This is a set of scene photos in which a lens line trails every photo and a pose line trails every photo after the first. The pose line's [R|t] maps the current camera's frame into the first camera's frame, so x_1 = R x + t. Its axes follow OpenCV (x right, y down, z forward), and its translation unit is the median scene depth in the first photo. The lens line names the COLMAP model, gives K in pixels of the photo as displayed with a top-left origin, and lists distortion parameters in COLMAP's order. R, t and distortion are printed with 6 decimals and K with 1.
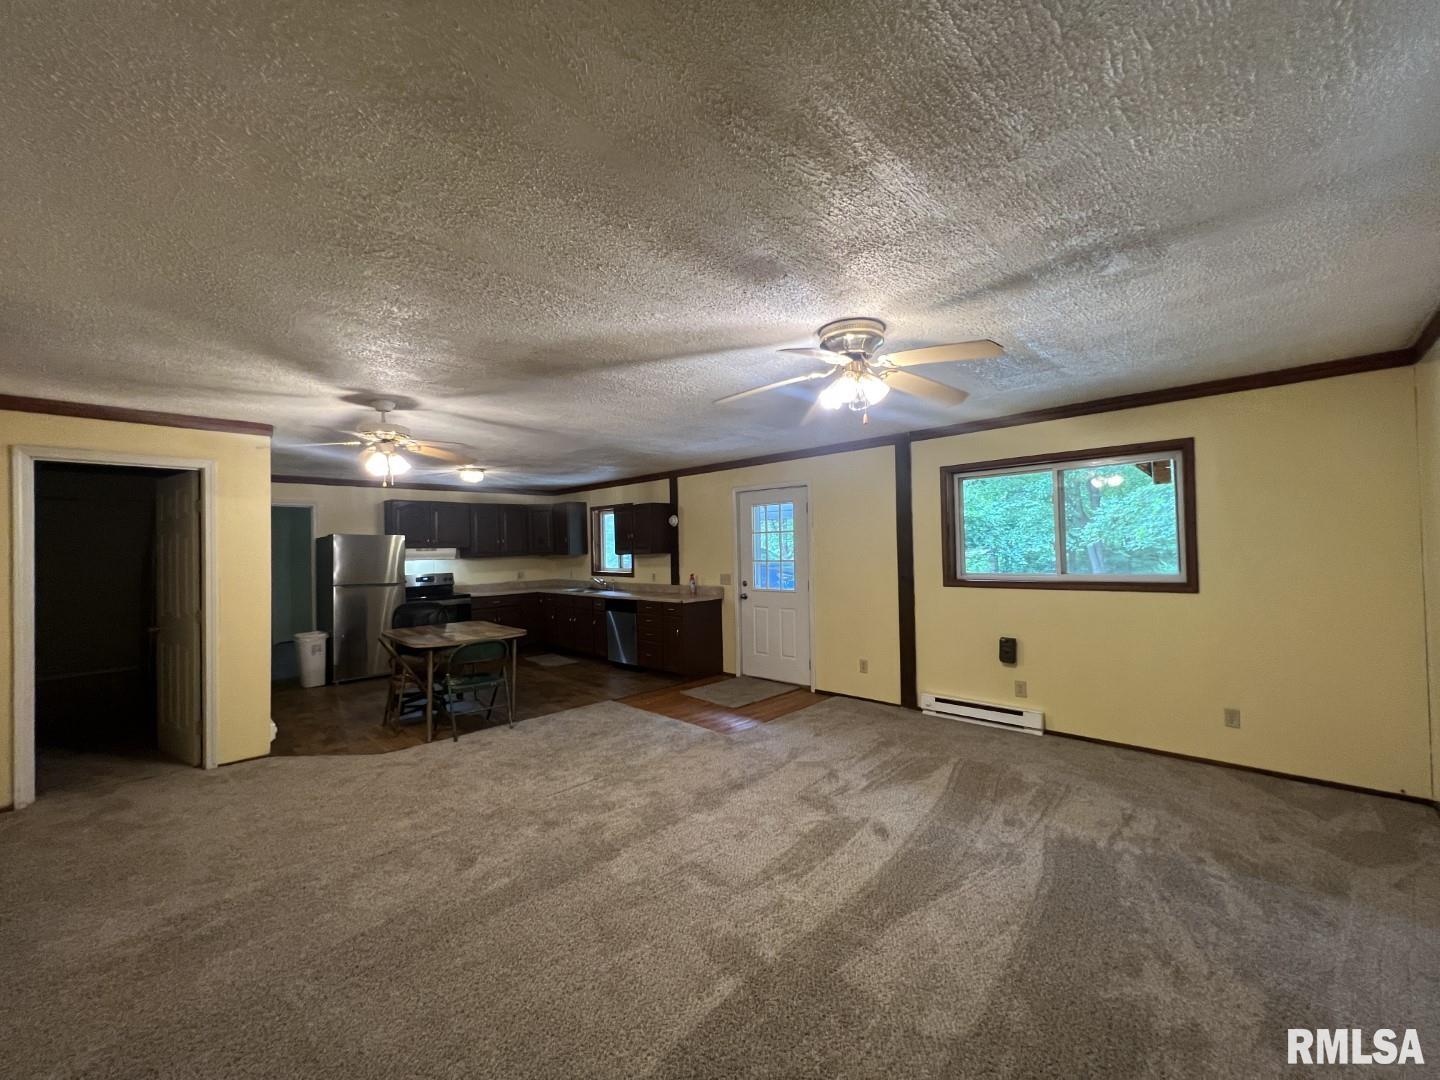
lens RADIAL K [[579.0, 0, 718.5], [0, 579.0, 542.7], [0, 0, 1]] dist [-0.001182, 0.001050]
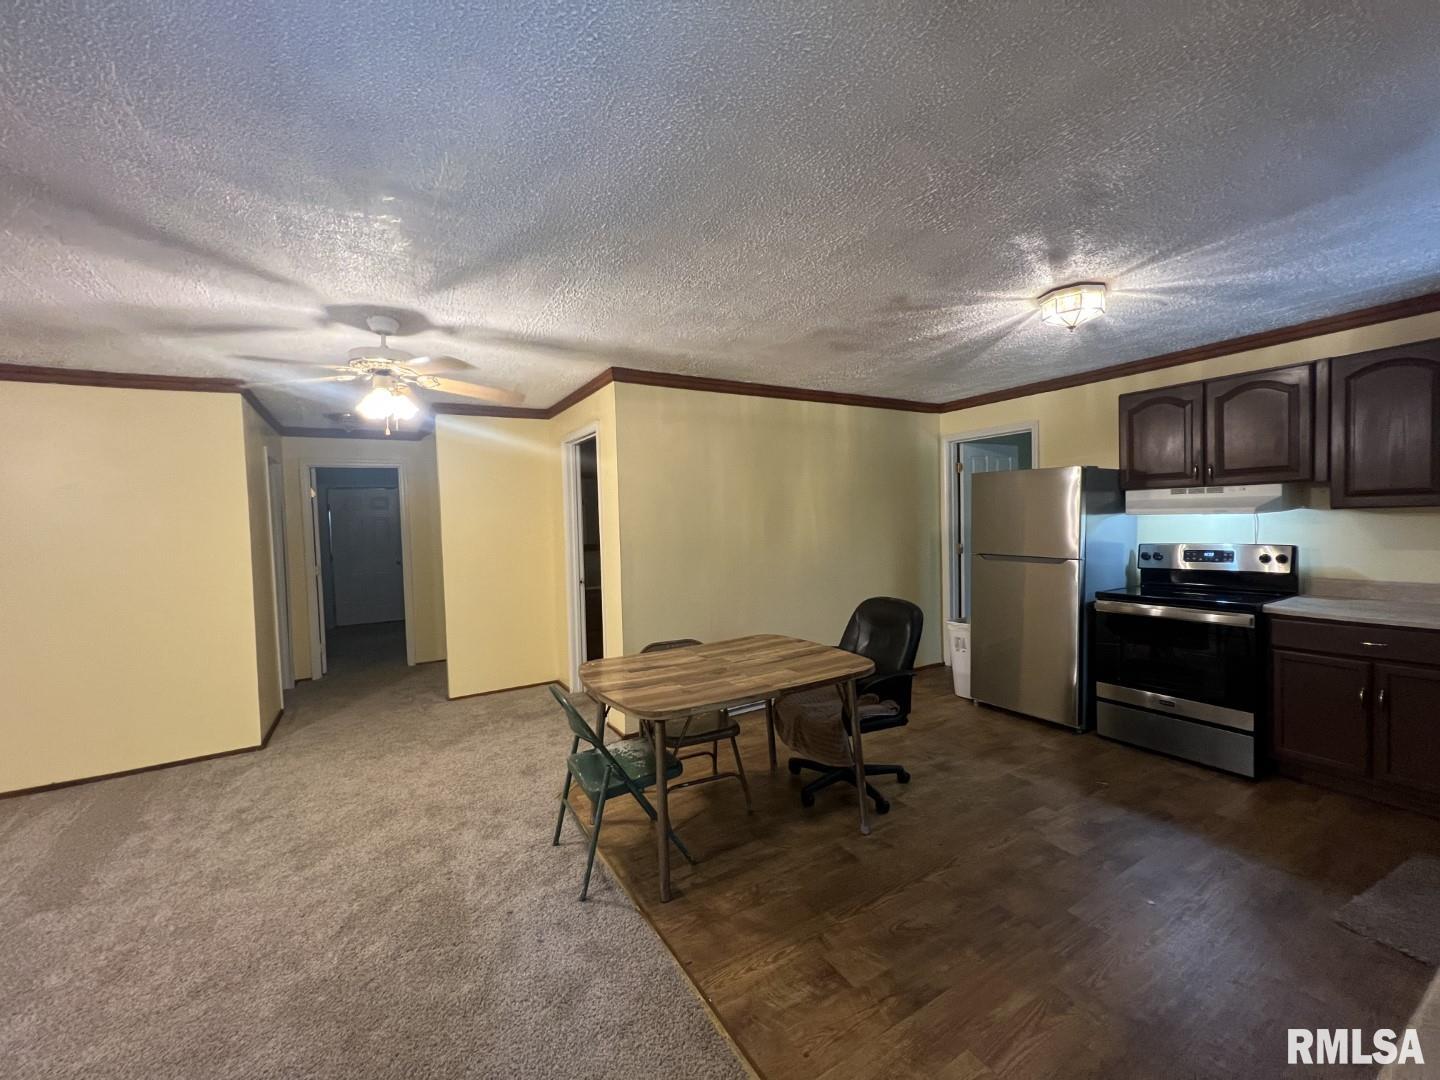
lens RADIAL K [[579.1, 0, 720.0], [0, 579.1, 540.0], [0, 0, 1]] dist [-0.005111, 0.000236]
pose [[-0.249895, 0.065984, -0.966022, 0.026633], [0.046986, 0.997326, 0.055968, 0.008296], [0.967132, -0.031403, -0.252327, 0.796003]]
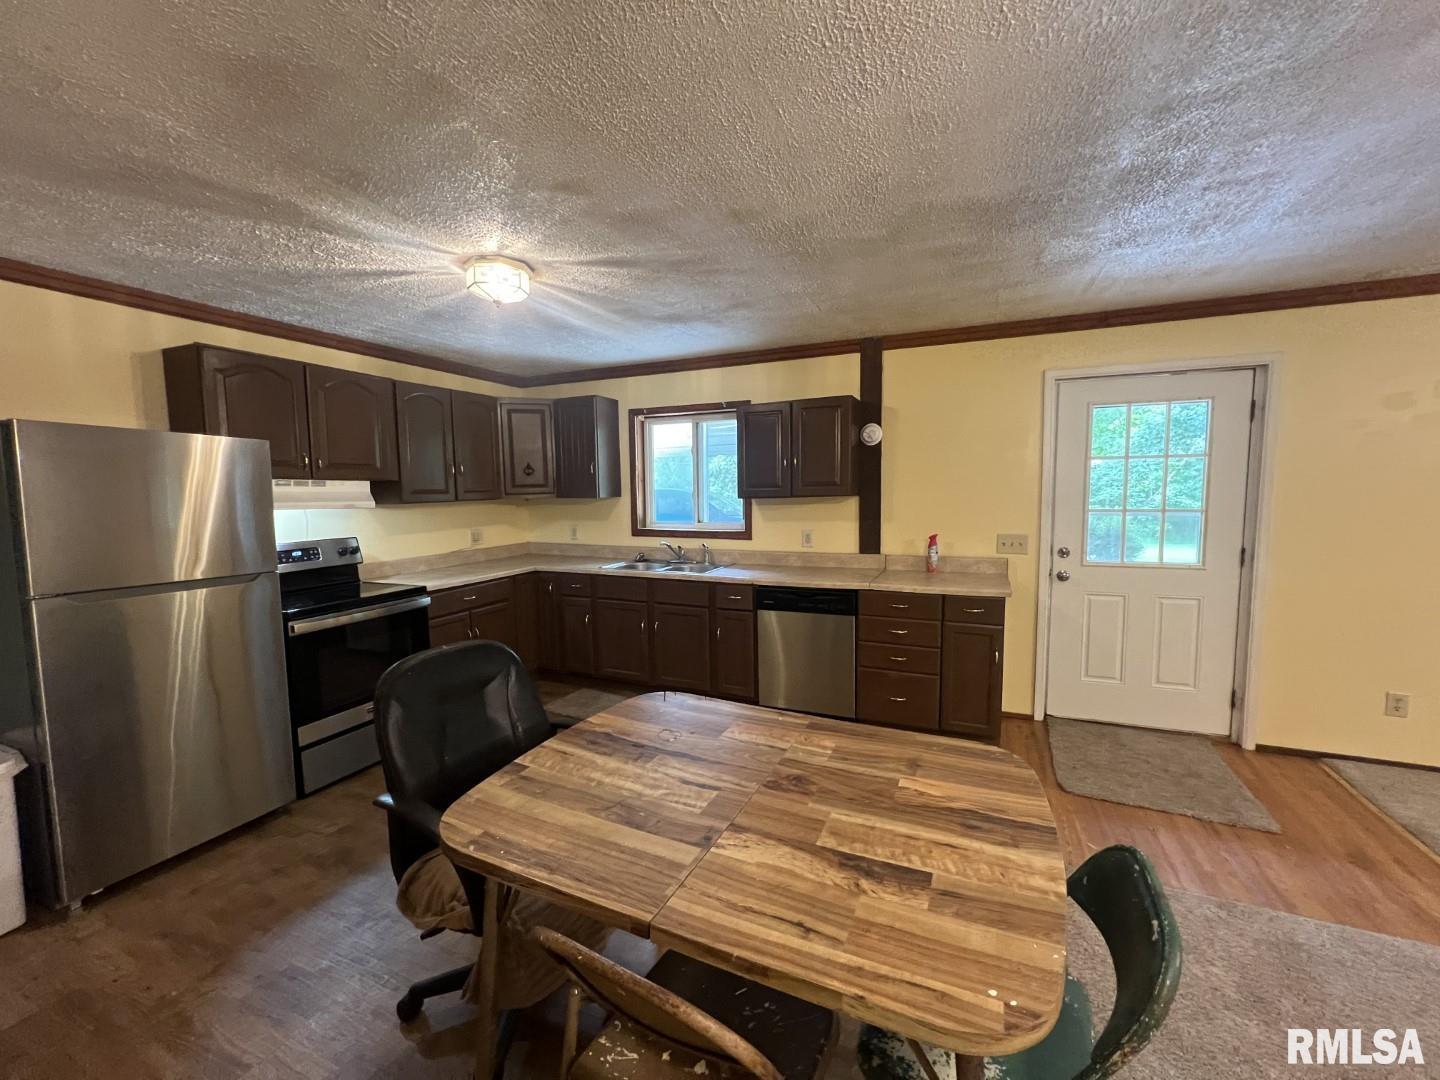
lens RADIAL K [[579.0, 0, 718.5], [0, 579.0, 542.7], [0, 0, 1]] dist [-0.001182, 0.001050]
pose [[0.934744, -0.022132, 0.354632, -0.396786], [-0.011437, 0.995667, 0.092283, 0.013548], [-0.355138, -0.090317, 0.930441, 0.543320]]
